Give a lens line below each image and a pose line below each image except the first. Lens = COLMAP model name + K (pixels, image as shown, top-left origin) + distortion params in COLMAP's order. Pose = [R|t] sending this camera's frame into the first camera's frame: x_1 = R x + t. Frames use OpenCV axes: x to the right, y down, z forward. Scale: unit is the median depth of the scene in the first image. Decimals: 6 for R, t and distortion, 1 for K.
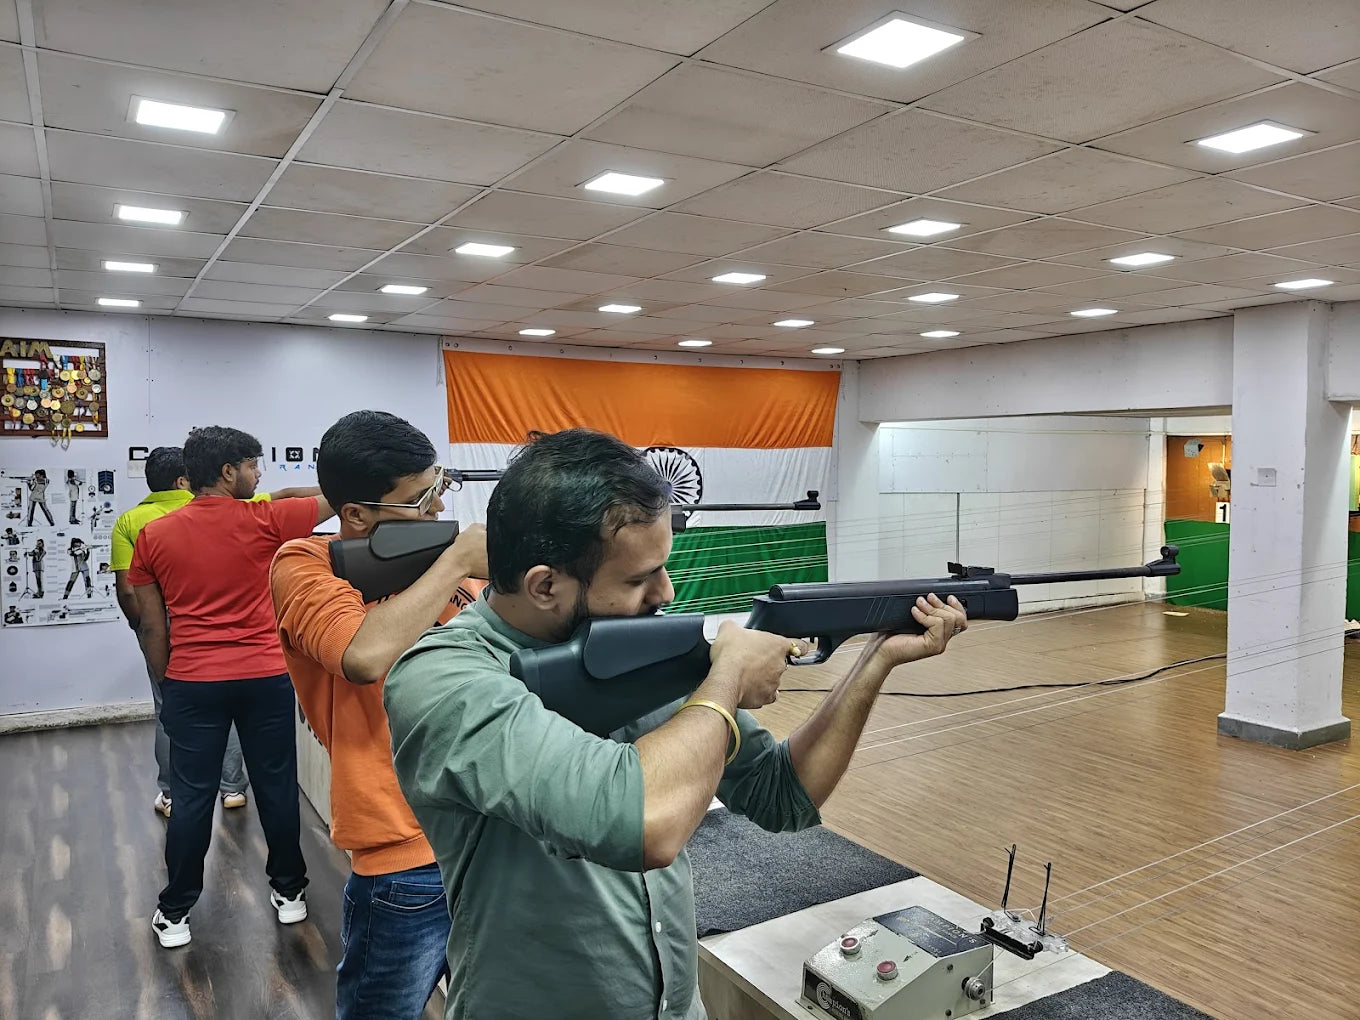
lens RADIAL K [[1093.1, 0, 685.8], [0, 1093.1, 506.0], [0, 0, 1]] dist [0.044022, -0.053589]
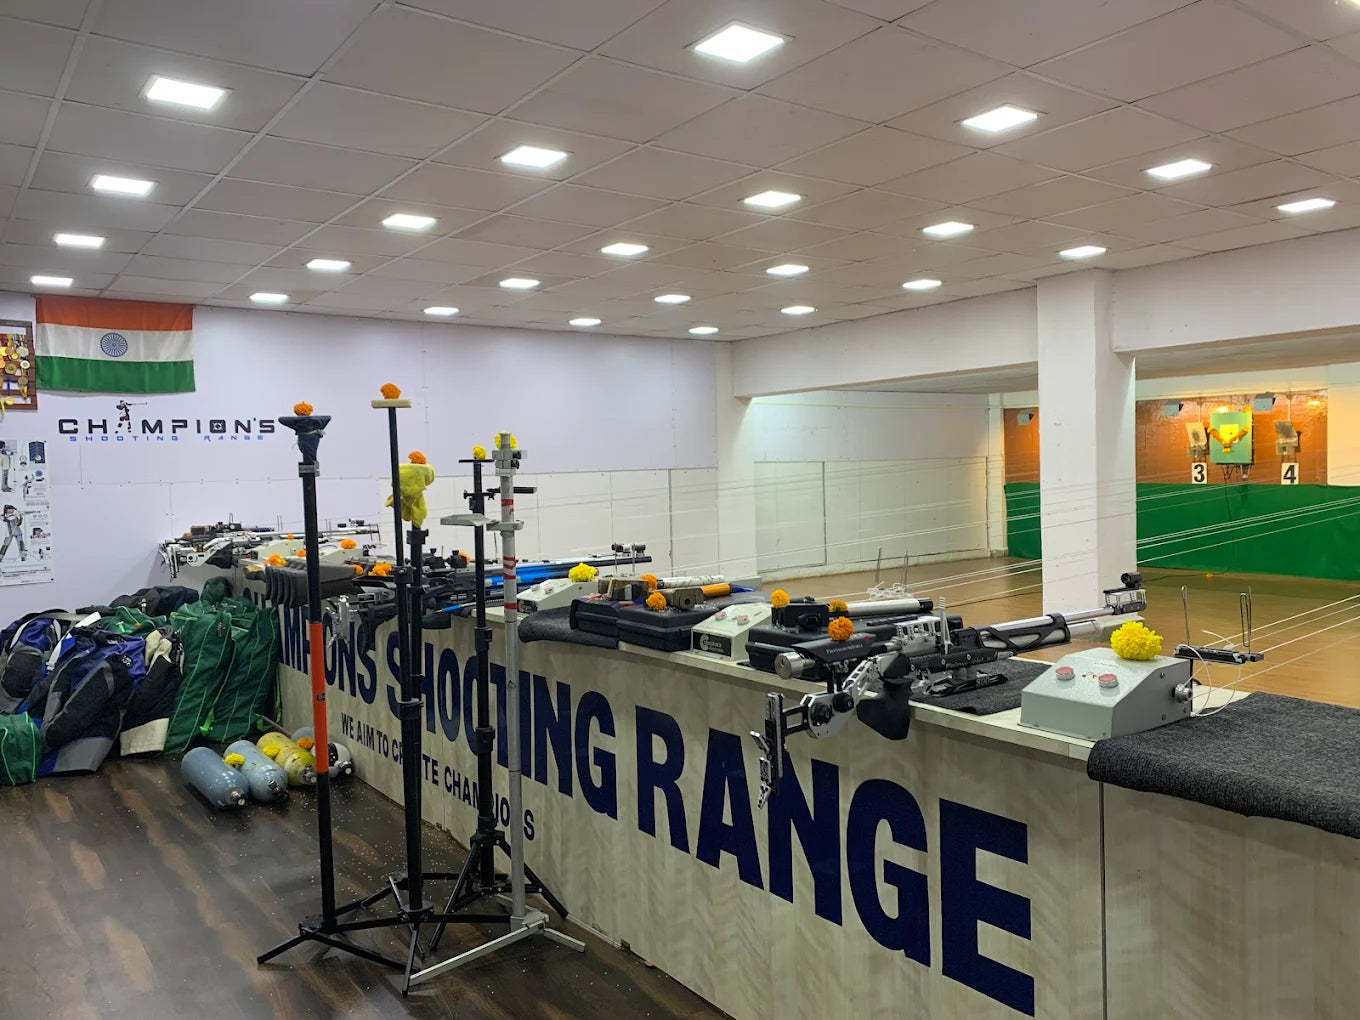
lens RADIAL K [[1067.1, 0, 685.7], [0, 1067.1, 504.5], [0, 0, 1]] dist [0.055912, -0.002496]
pose [[0.993826, -0.034144, 0.105566, -0.013142], [0.034940, 0.999373, -0.005695, 0.058566], [-0.105305, 0.009348, 0.994396, -0.120886]]
